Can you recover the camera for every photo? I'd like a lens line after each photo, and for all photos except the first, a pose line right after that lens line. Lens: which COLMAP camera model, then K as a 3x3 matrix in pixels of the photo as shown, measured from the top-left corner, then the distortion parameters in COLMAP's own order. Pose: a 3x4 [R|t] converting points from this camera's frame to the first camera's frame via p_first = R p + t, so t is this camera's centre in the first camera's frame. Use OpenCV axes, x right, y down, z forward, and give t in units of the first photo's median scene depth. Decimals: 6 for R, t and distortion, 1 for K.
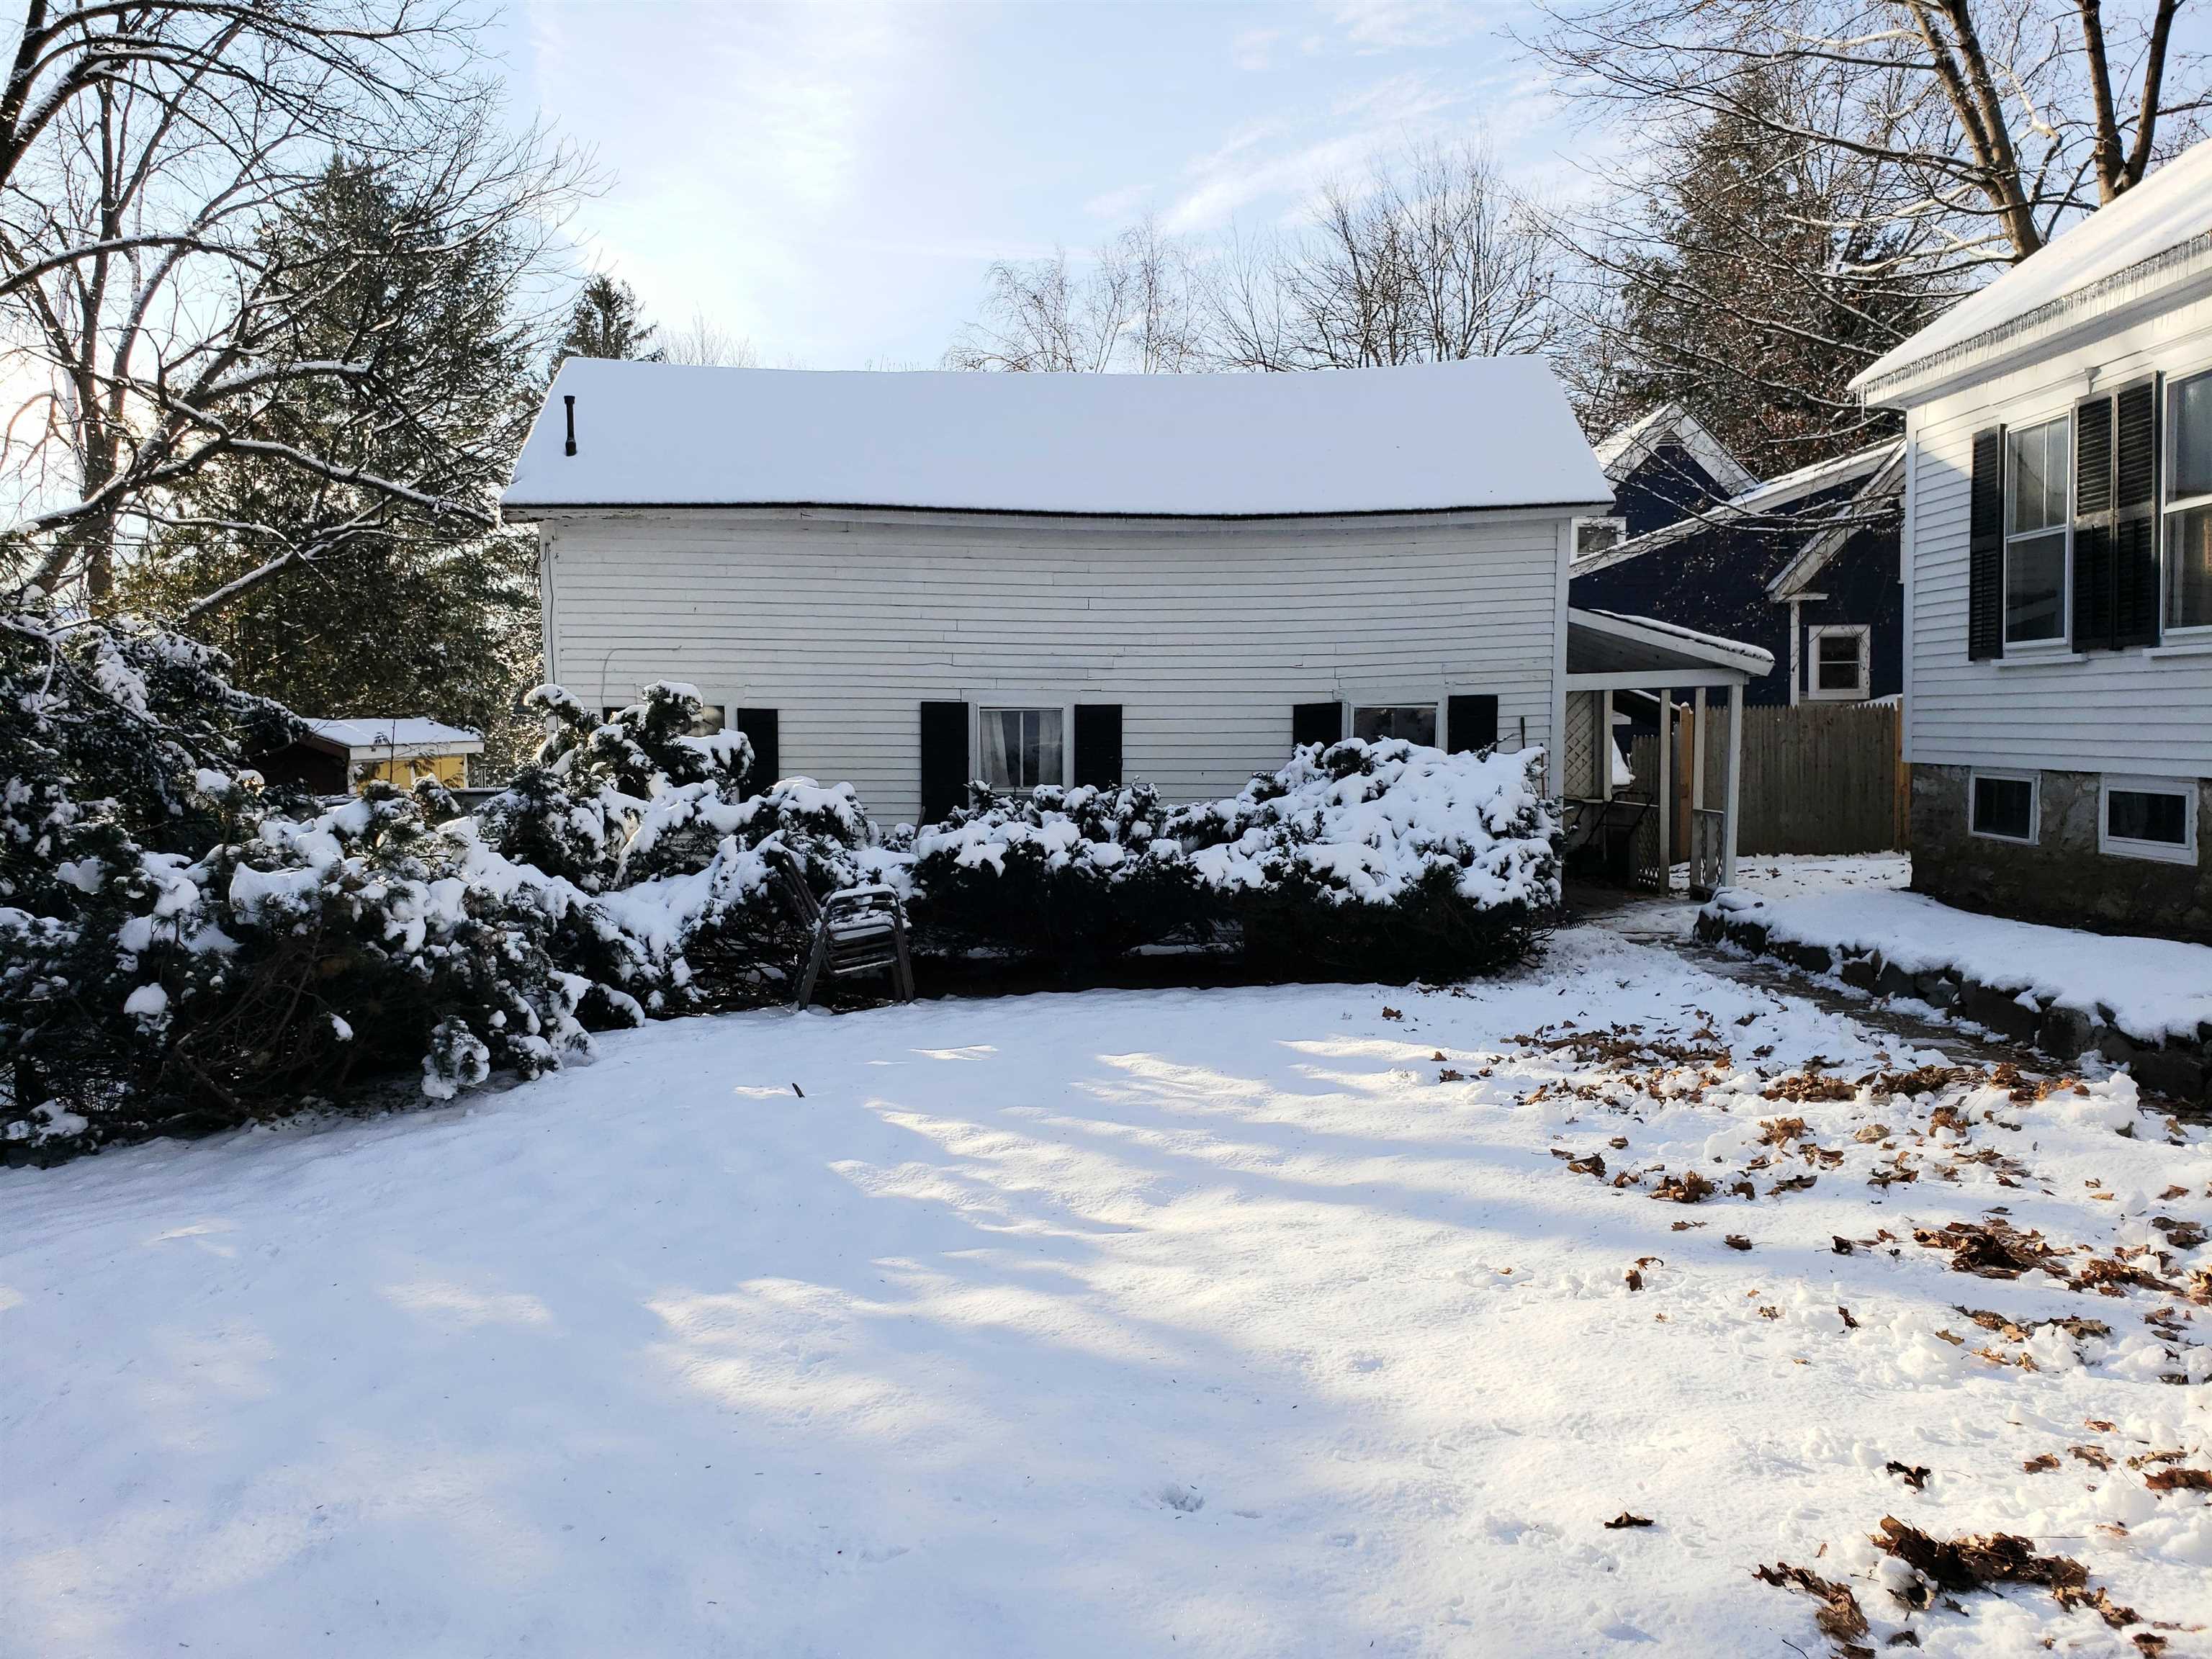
lens RADIAL K [[1715.4, 0, 1105.5], [0, 1715.4, 833.3], [0, 0, 1]] dist [0.059374, 0.002309]
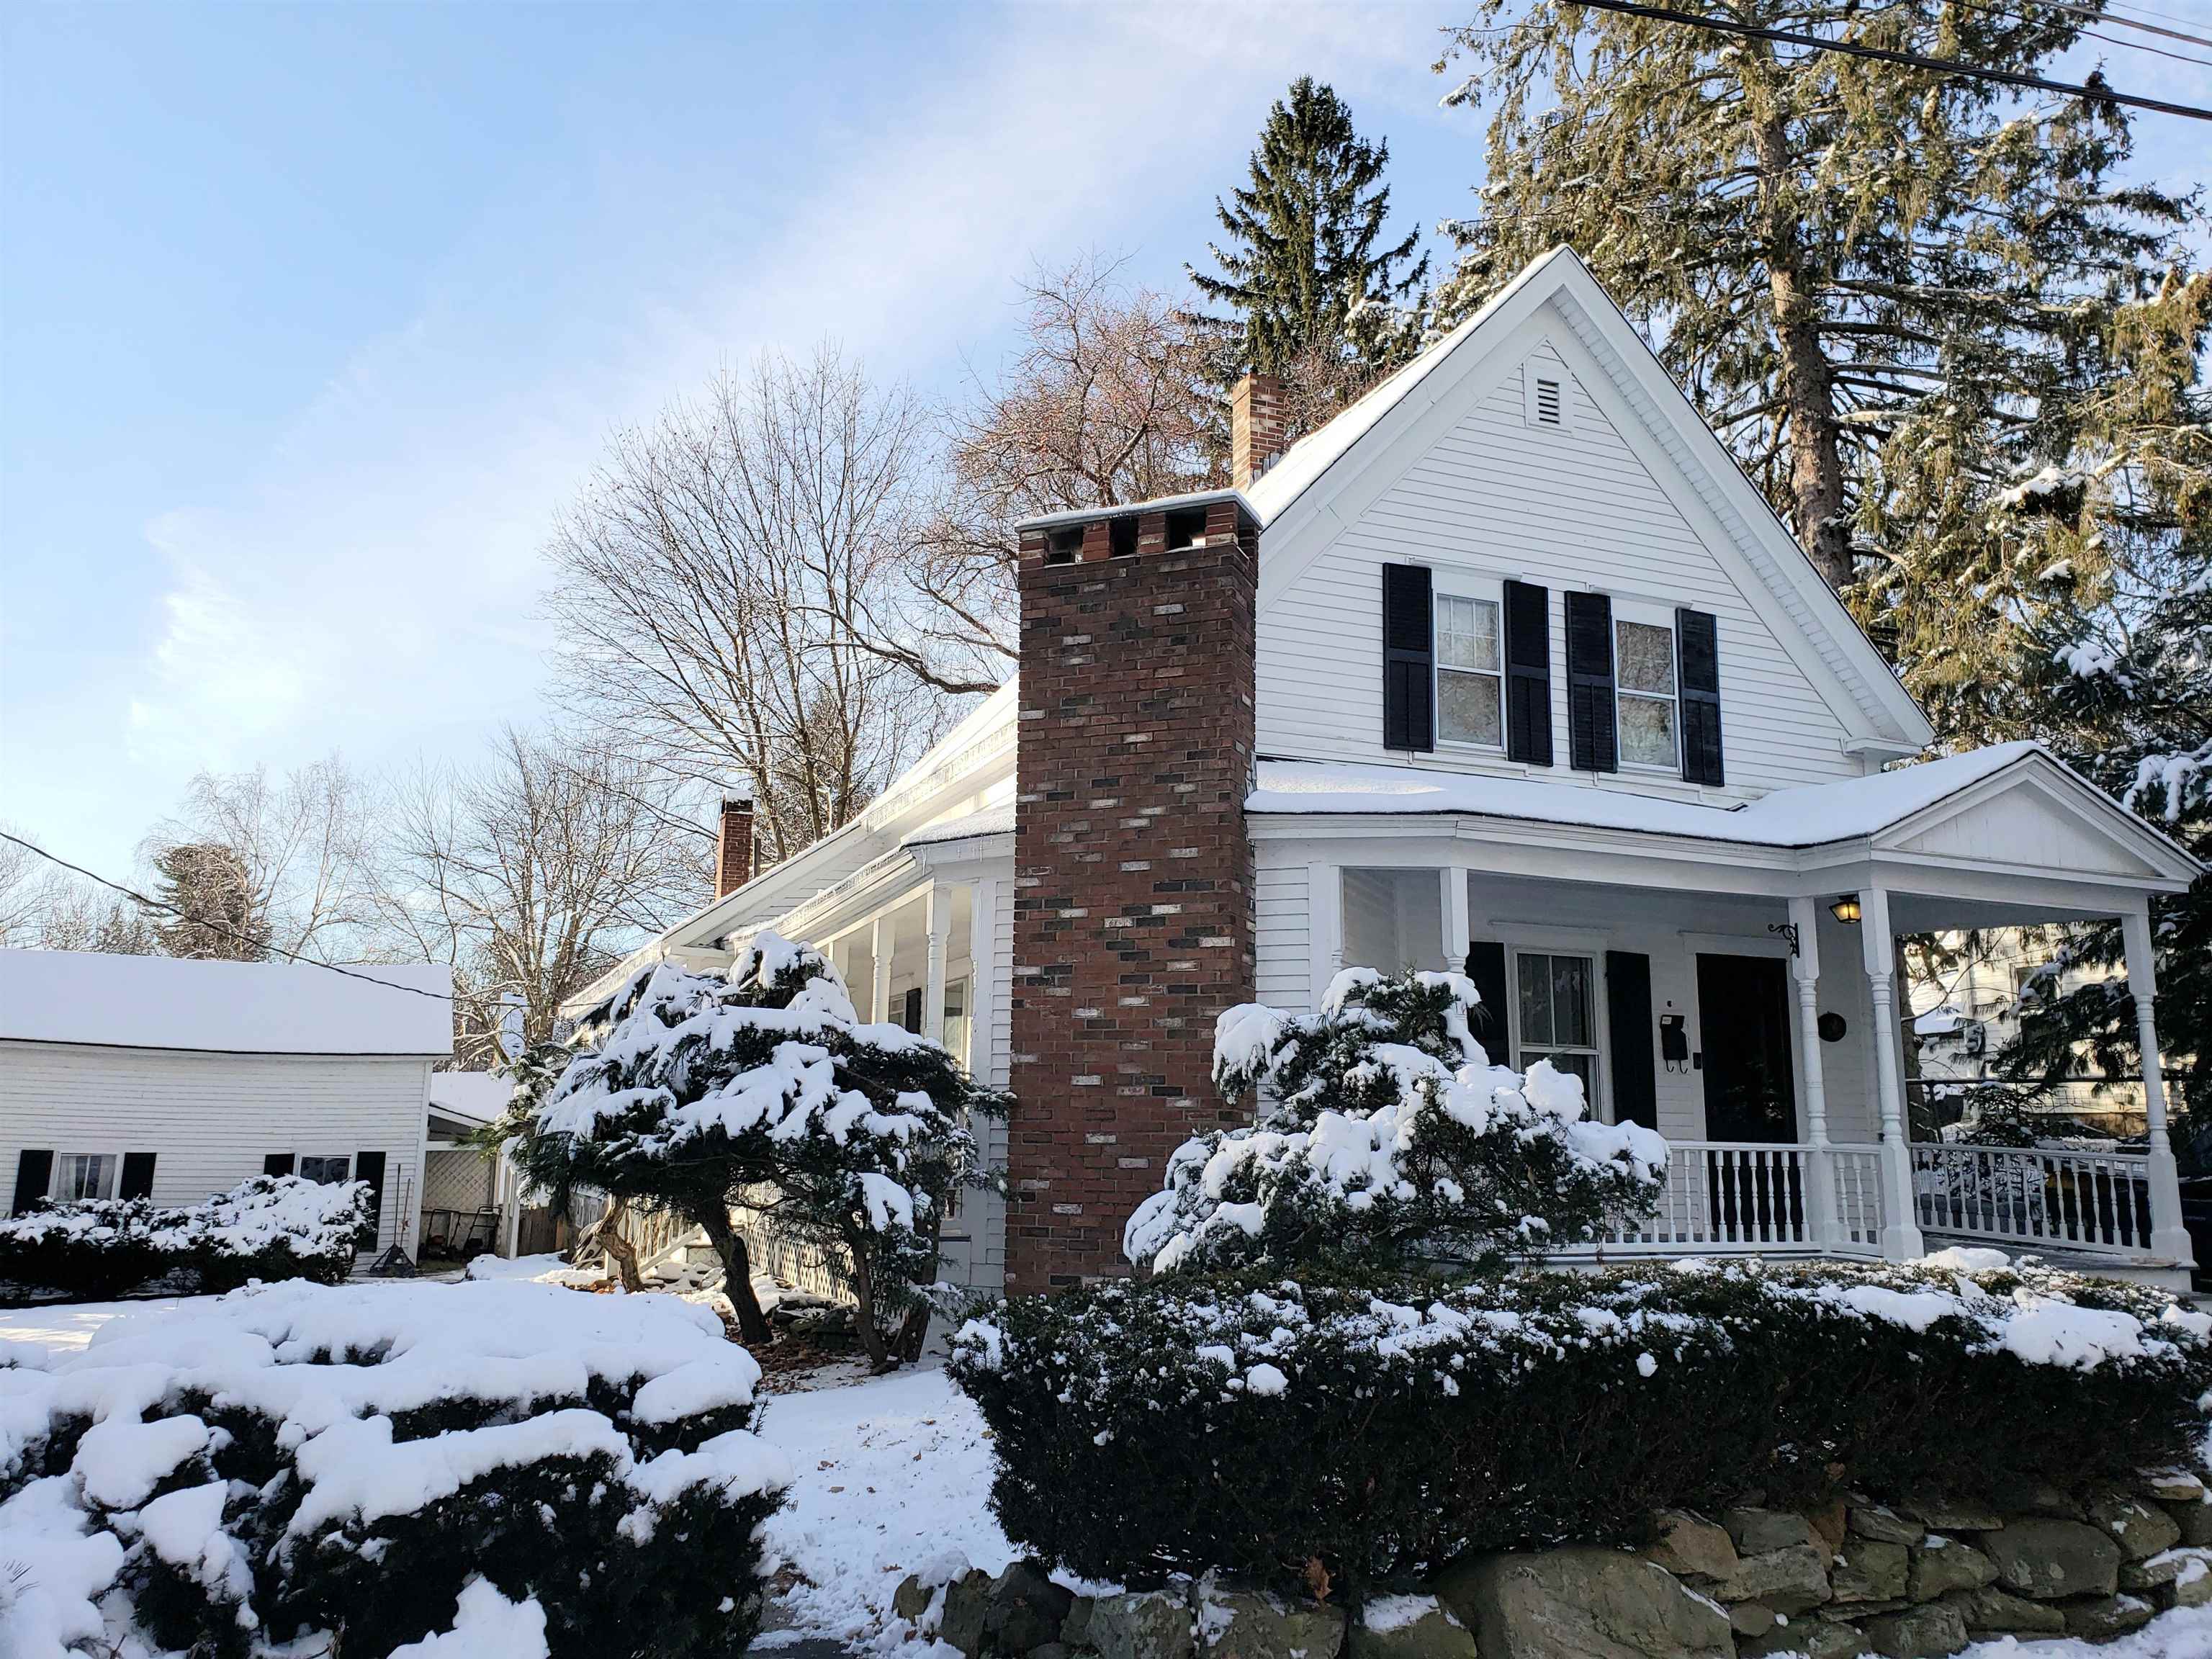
lens RADIAL K [[1715.4, 0, 1116.9], [0, 1715.4, 849.0], [0, 0, 1]] dist [0.059374, 0.002309]
pose [[0.920399, 0.095411, 0.379160, 0.271051], [-0.005067, 0.972597, -0.232443, 0.046327], [-0.390948, 0.212019, 0.895661, -1.411350]]
